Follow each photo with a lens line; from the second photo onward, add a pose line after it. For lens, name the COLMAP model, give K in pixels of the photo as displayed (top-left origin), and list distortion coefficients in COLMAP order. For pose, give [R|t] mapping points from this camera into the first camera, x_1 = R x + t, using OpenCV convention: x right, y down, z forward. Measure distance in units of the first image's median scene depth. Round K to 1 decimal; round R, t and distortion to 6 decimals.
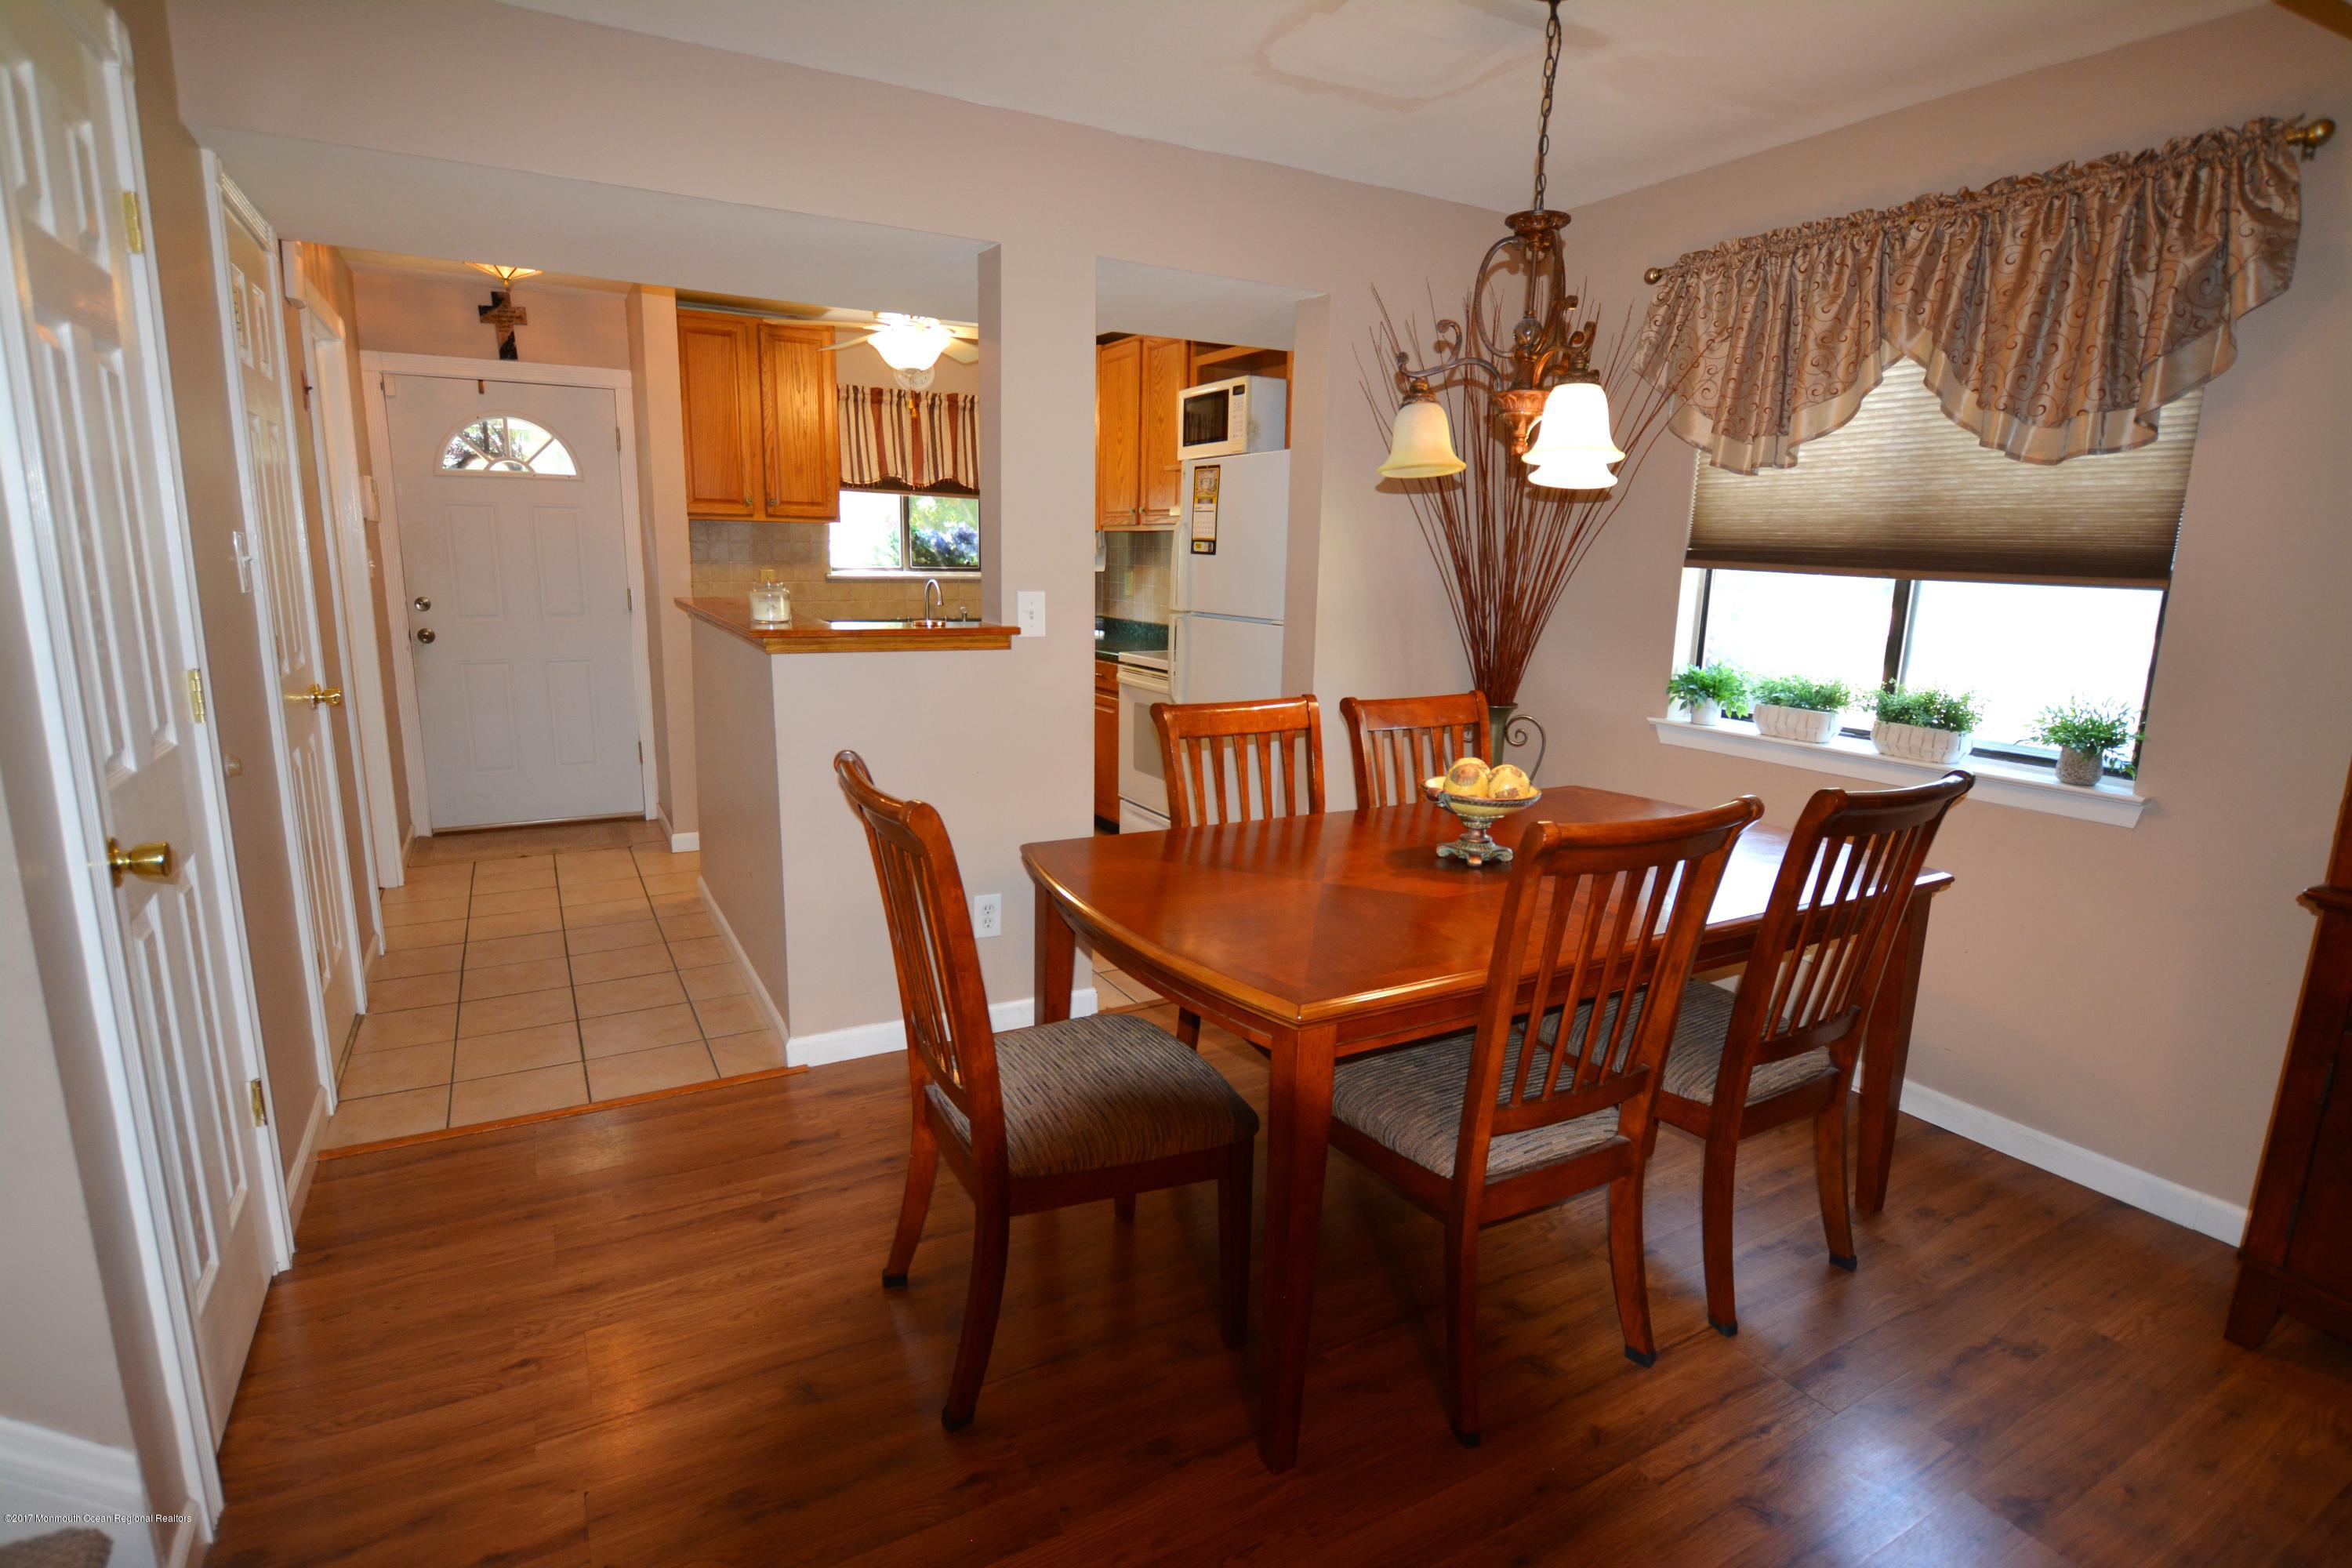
lens RADIAL K [[1172.3, 0, 1176.0], [0, 1172.3, 784.0], [0, 0, 1]] dist [-0.017976, 0.000320]
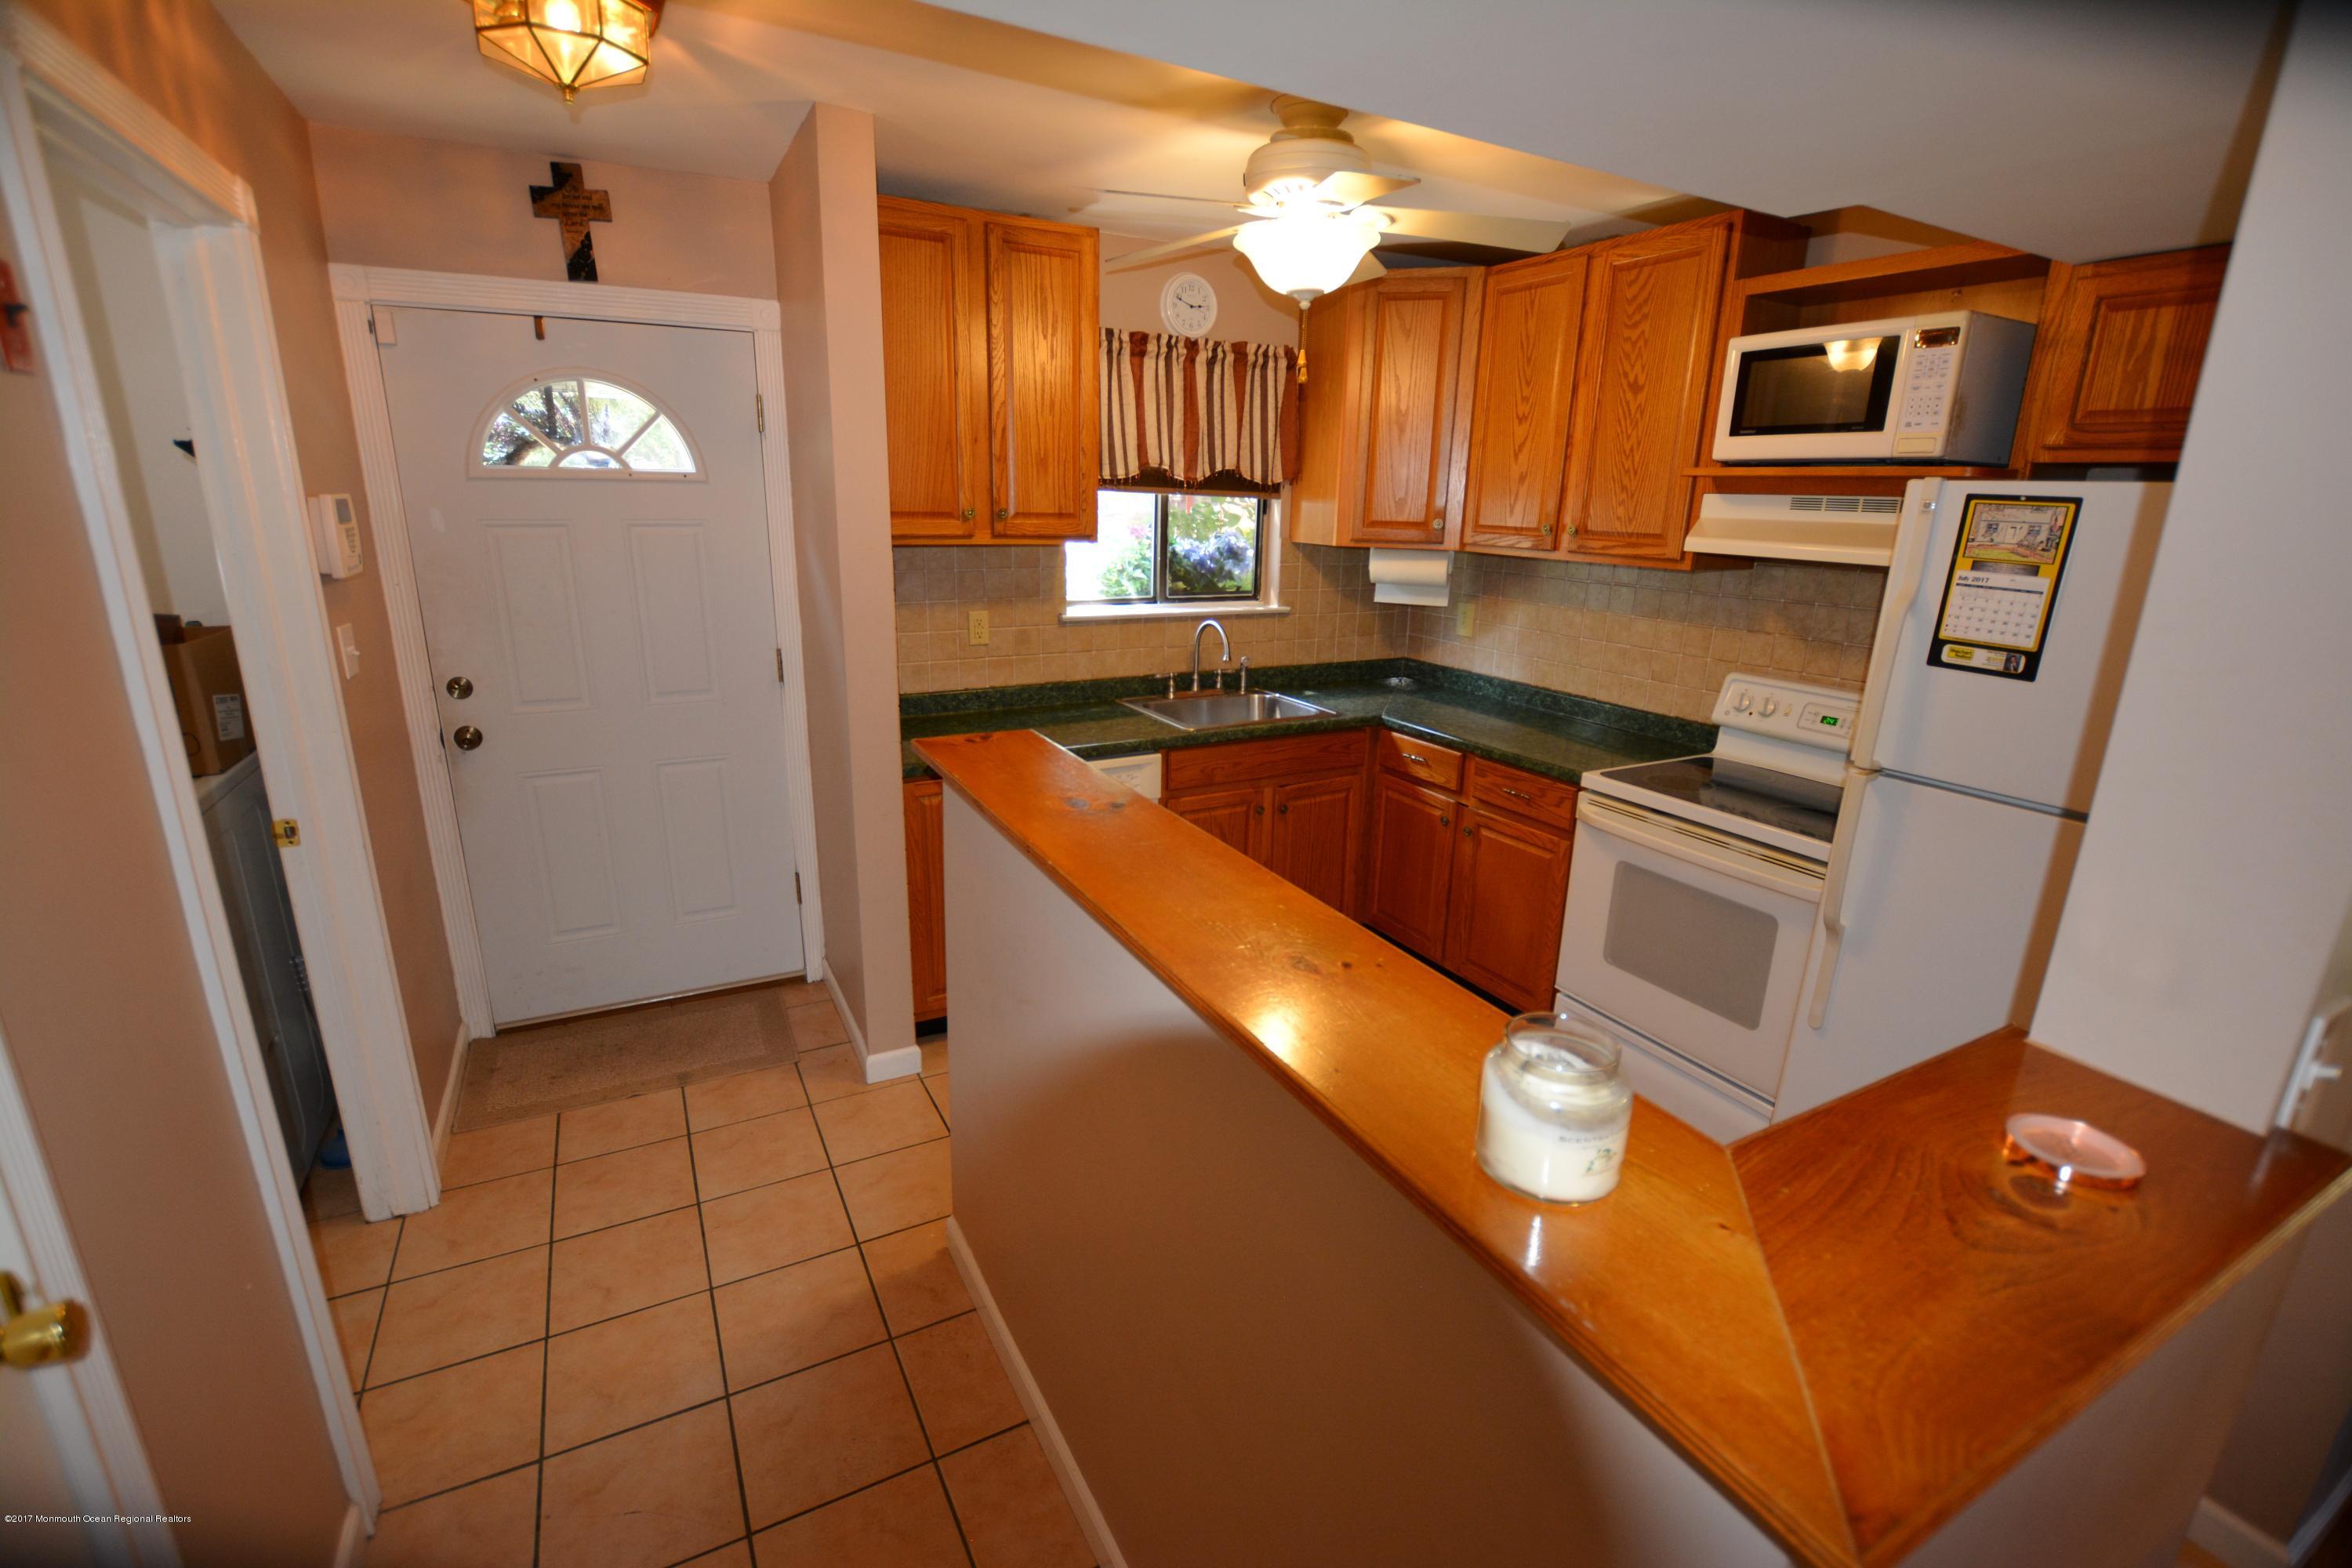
lens RADIAL K [[1036.4, 0, 1176.0], [0, 1036.4, 784.0], [0, 0, 1]] dist [-0.028807, 0.000158]
pose [[0.999873, 0.007625, -0.014019, -0.249745], [-0.006536, 0.997072, 0.076183, -0.143083], [0.014559, -0.076082, 0.996995, 0.444525]]
